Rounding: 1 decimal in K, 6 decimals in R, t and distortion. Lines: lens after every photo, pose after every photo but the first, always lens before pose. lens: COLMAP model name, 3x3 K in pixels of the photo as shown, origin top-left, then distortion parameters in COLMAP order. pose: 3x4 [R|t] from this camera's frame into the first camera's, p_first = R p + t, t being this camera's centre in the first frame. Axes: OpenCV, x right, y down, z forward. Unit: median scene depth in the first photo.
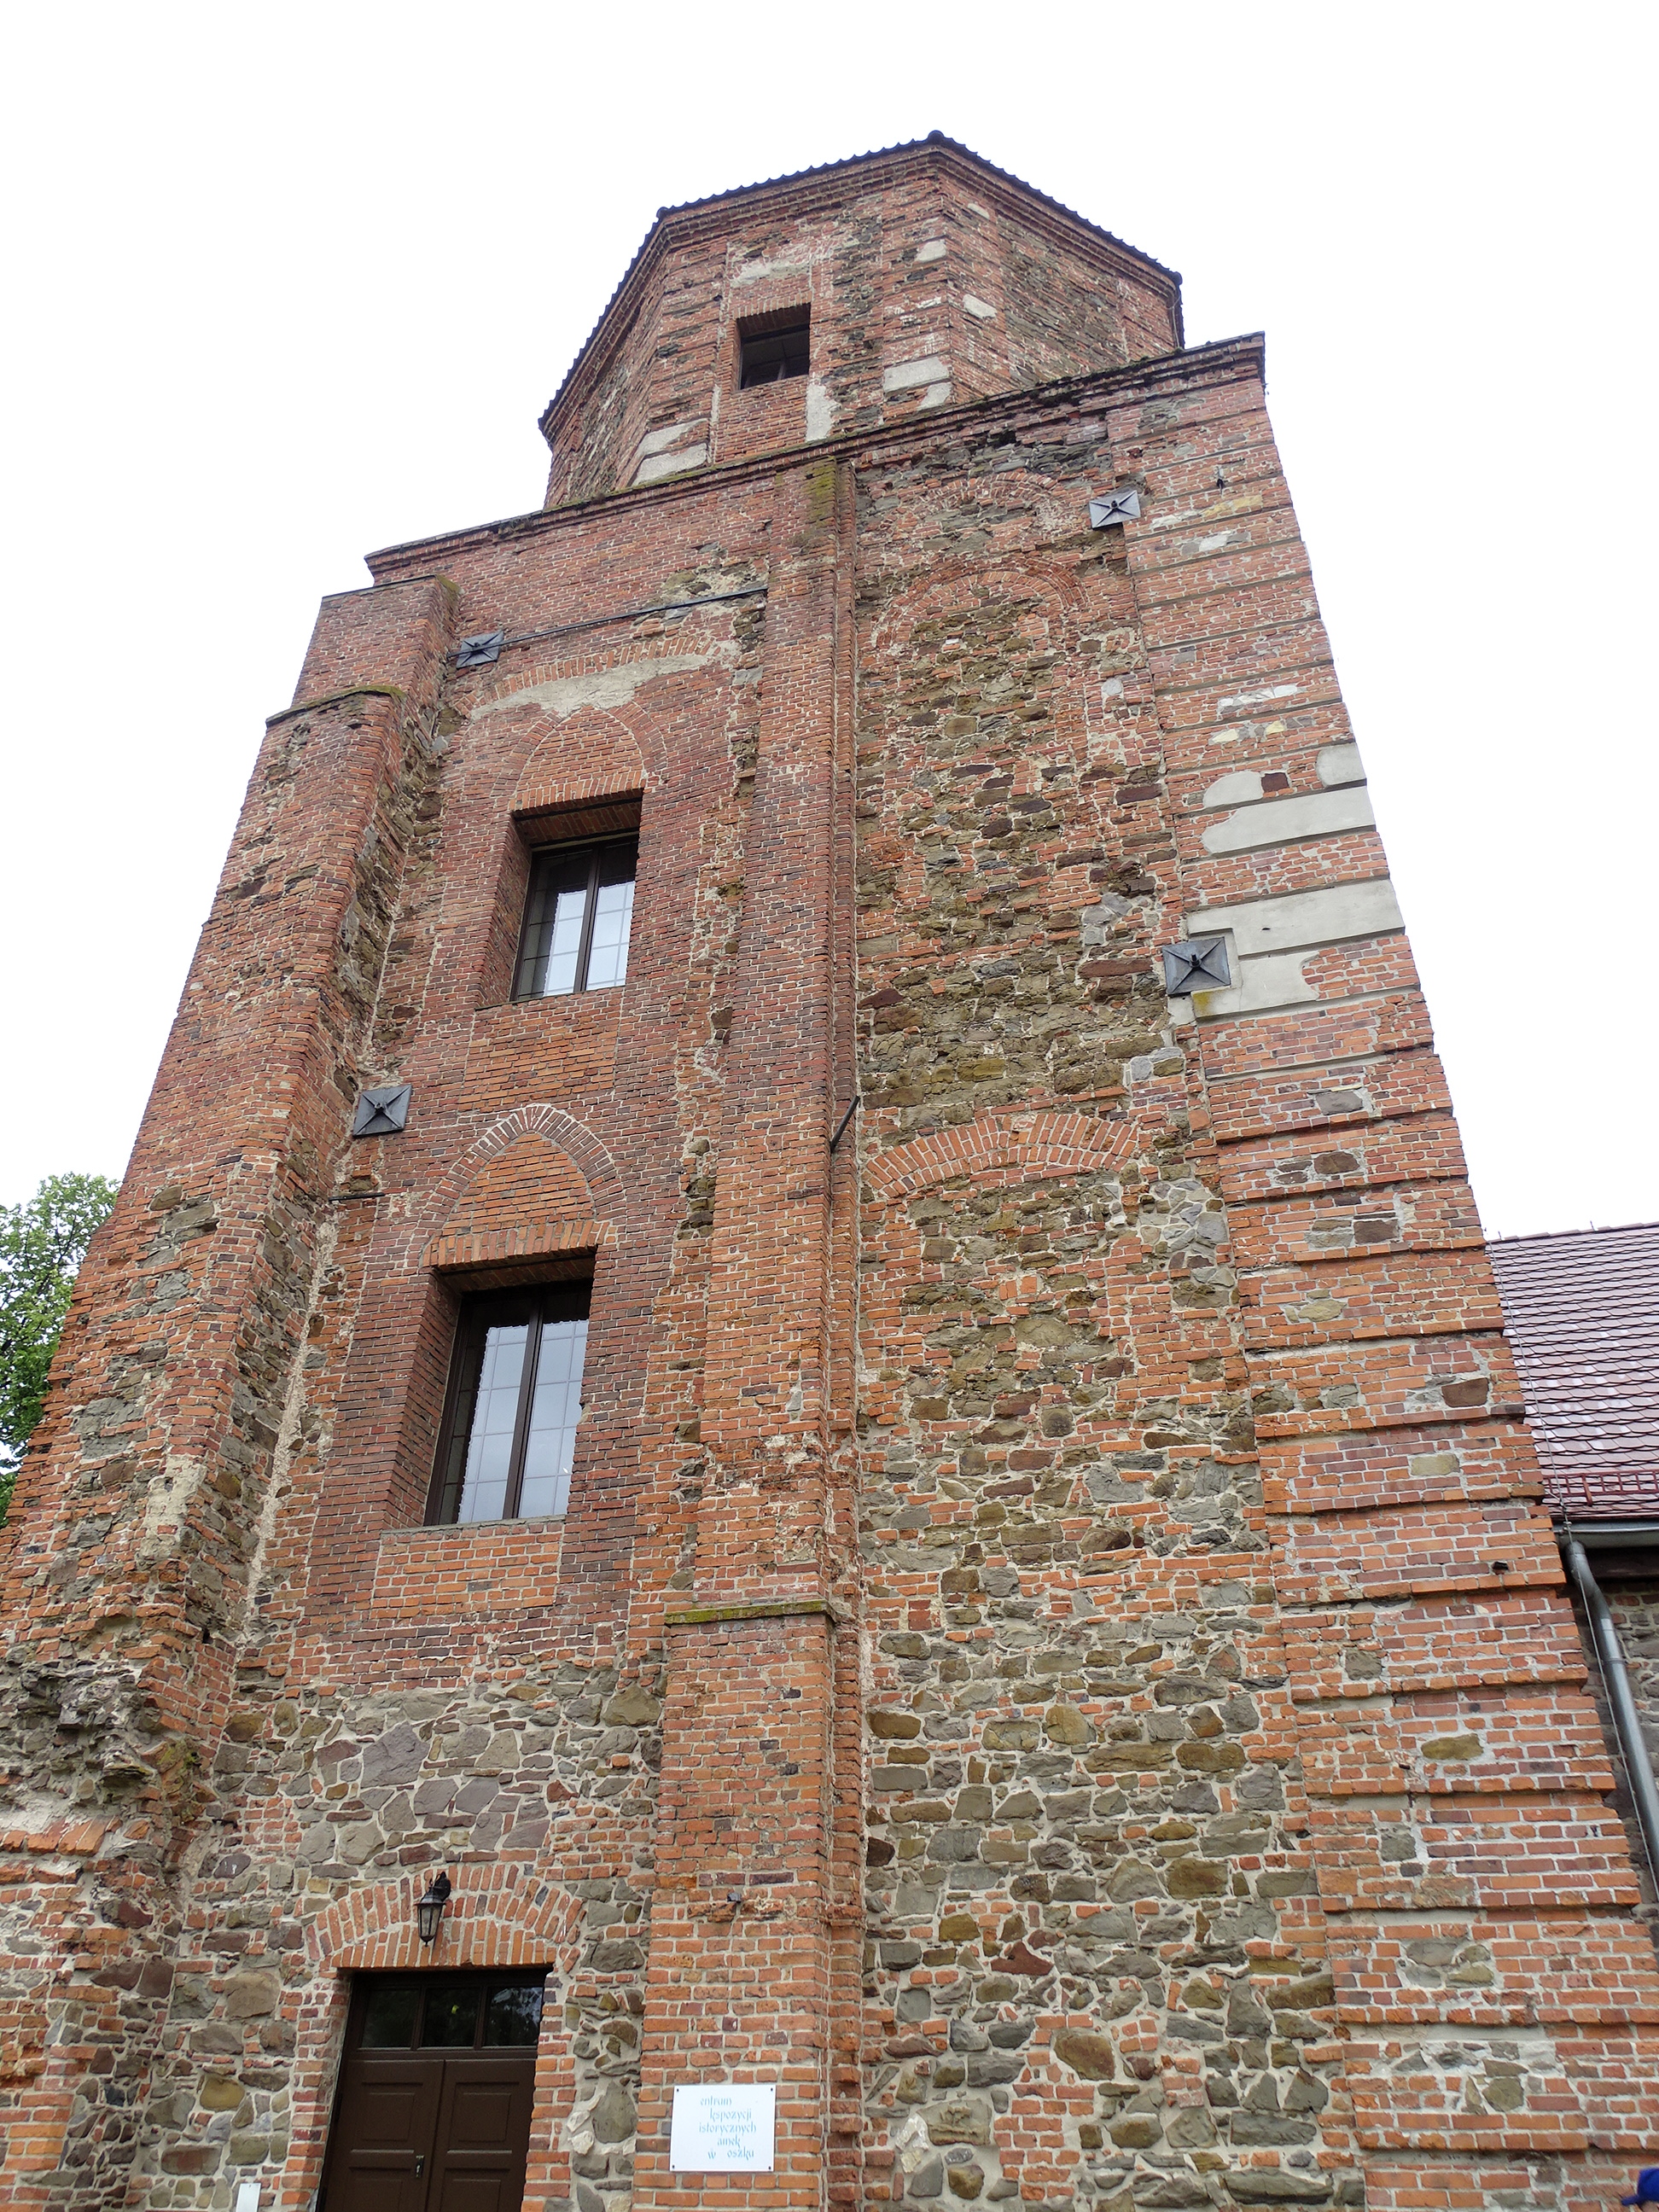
lens RADIAL K [[1552.8, 0, 827.0], [0, 1552.8, 1100.1], [0, 0, 1]] dist [0.001101, -0.003055]
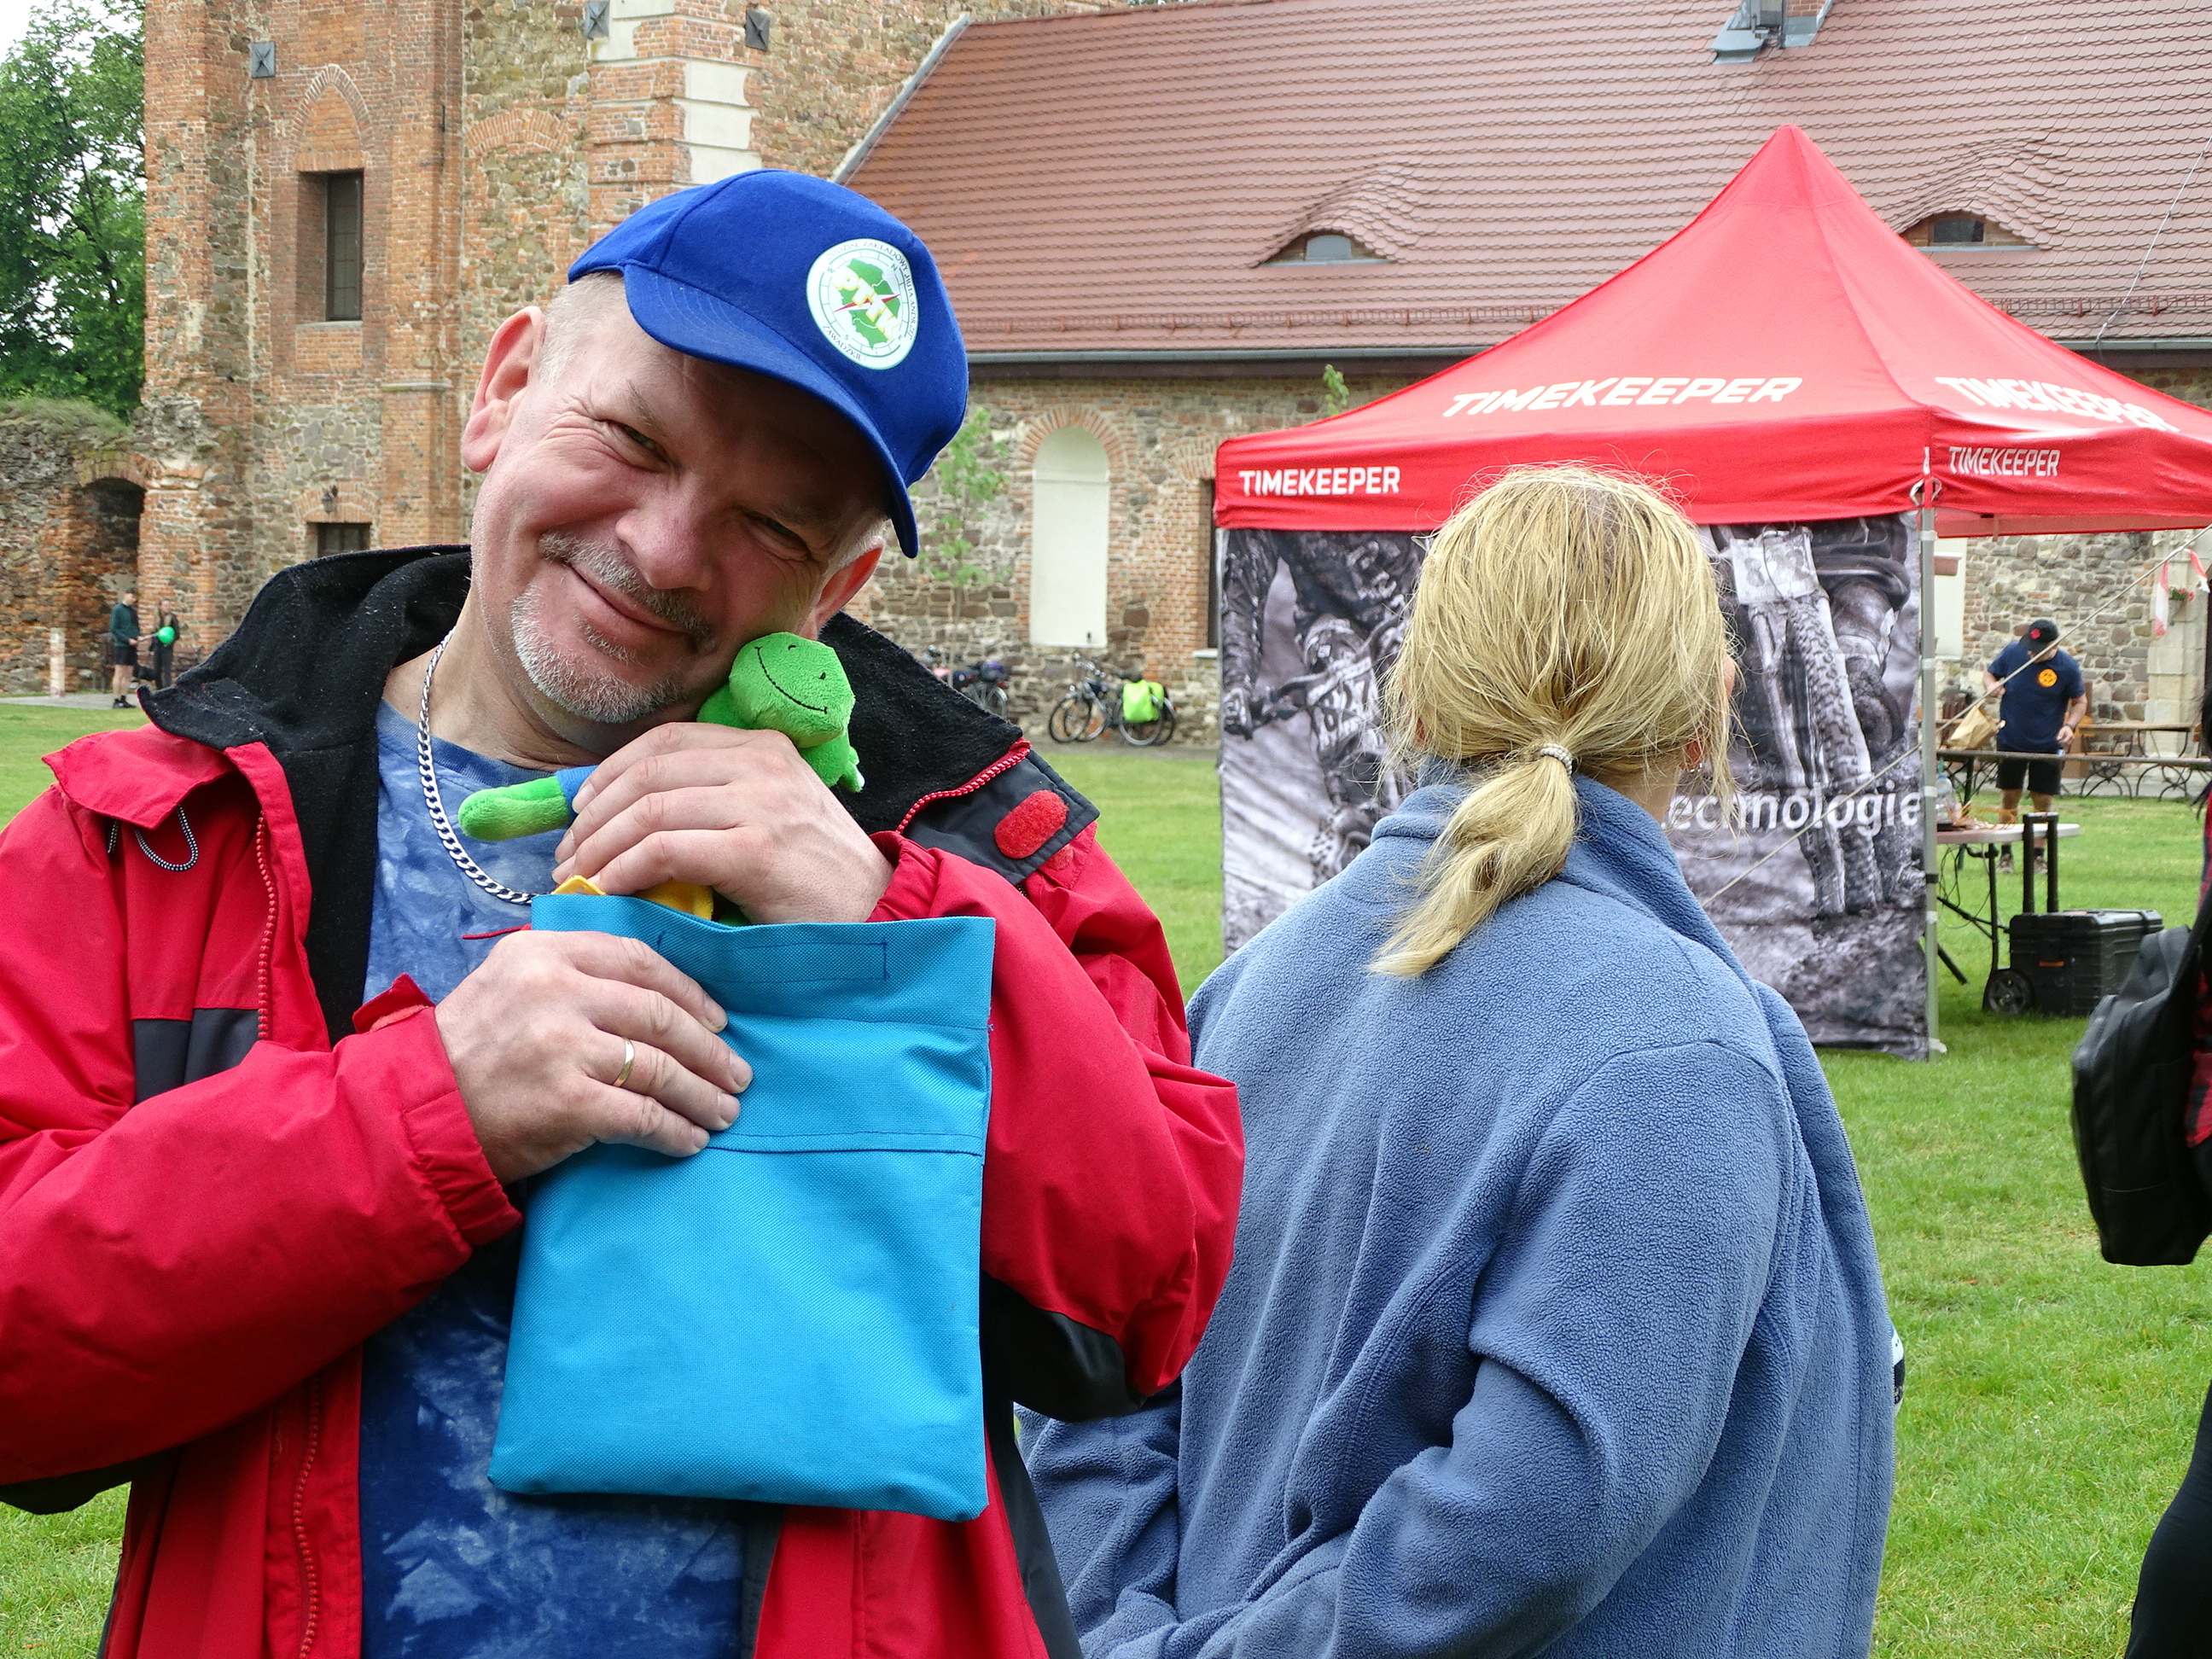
lens RADIAL K [[4343.3, 0, 1109.3], [0, 4343.3, 829.8], [0, 0, 1]] dist [-0.011411, 0.000000]
pose [[0.908552, 0.032274, -0.416523, 3.099306], [0.231126, 0.791705, 0.565494, -2.185480], [0.348015, -0.610050, 0.711846, -3.081548]]
